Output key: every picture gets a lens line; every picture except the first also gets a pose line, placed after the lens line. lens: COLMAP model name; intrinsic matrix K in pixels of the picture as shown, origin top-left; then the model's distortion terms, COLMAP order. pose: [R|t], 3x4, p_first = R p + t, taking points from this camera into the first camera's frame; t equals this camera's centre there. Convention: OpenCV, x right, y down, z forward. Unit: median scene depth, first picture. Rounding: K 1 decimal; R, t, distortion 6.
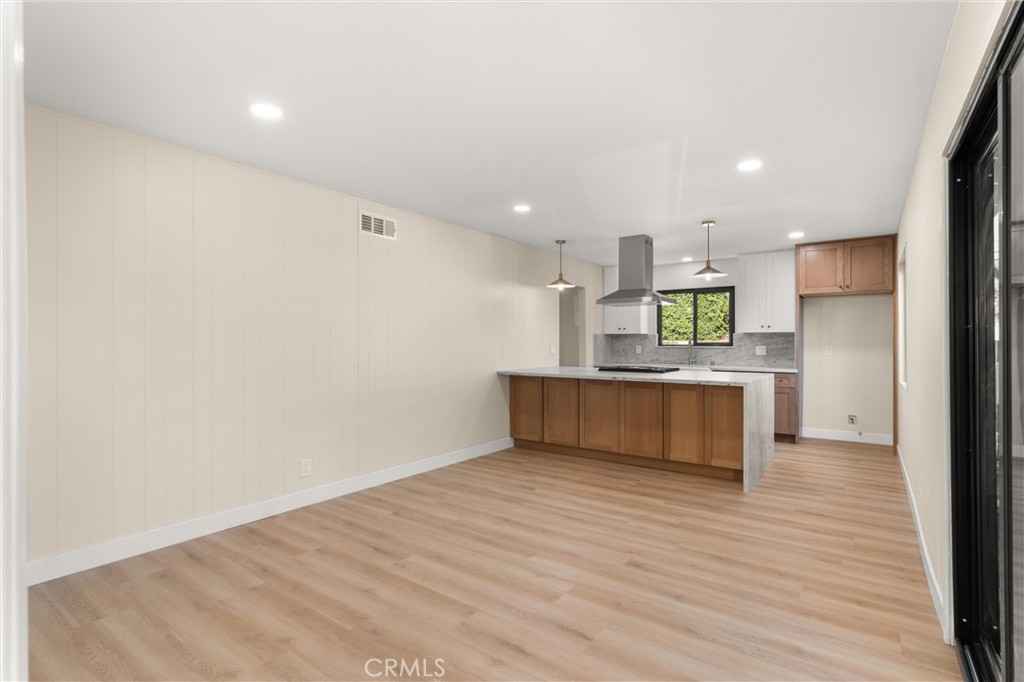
lens RADIAL K [[492.1, 0, 505.8], [0, 492.1, 341.3], [0, 0, 1]] dist [-0.010426, 0.002487]
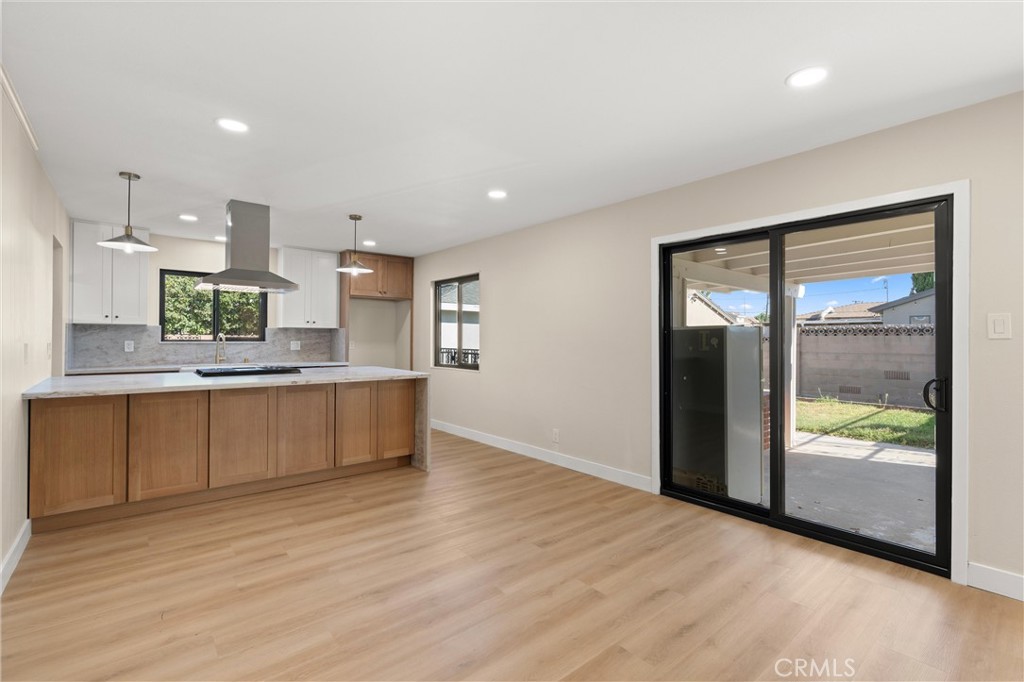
lens RADIAL K [[477.9, 0, 505.7], [0, 477.9, 339.6], [0, 0, 1]] dist [-0.009731, 0.001192]
pose [[0.221062, -0.001738, 0.975258, -0.468302], [-0.008787, 0.999954, 0.003774, -0.001481], [-0.975220, -0.009403, 0.221036, 0.505917]]
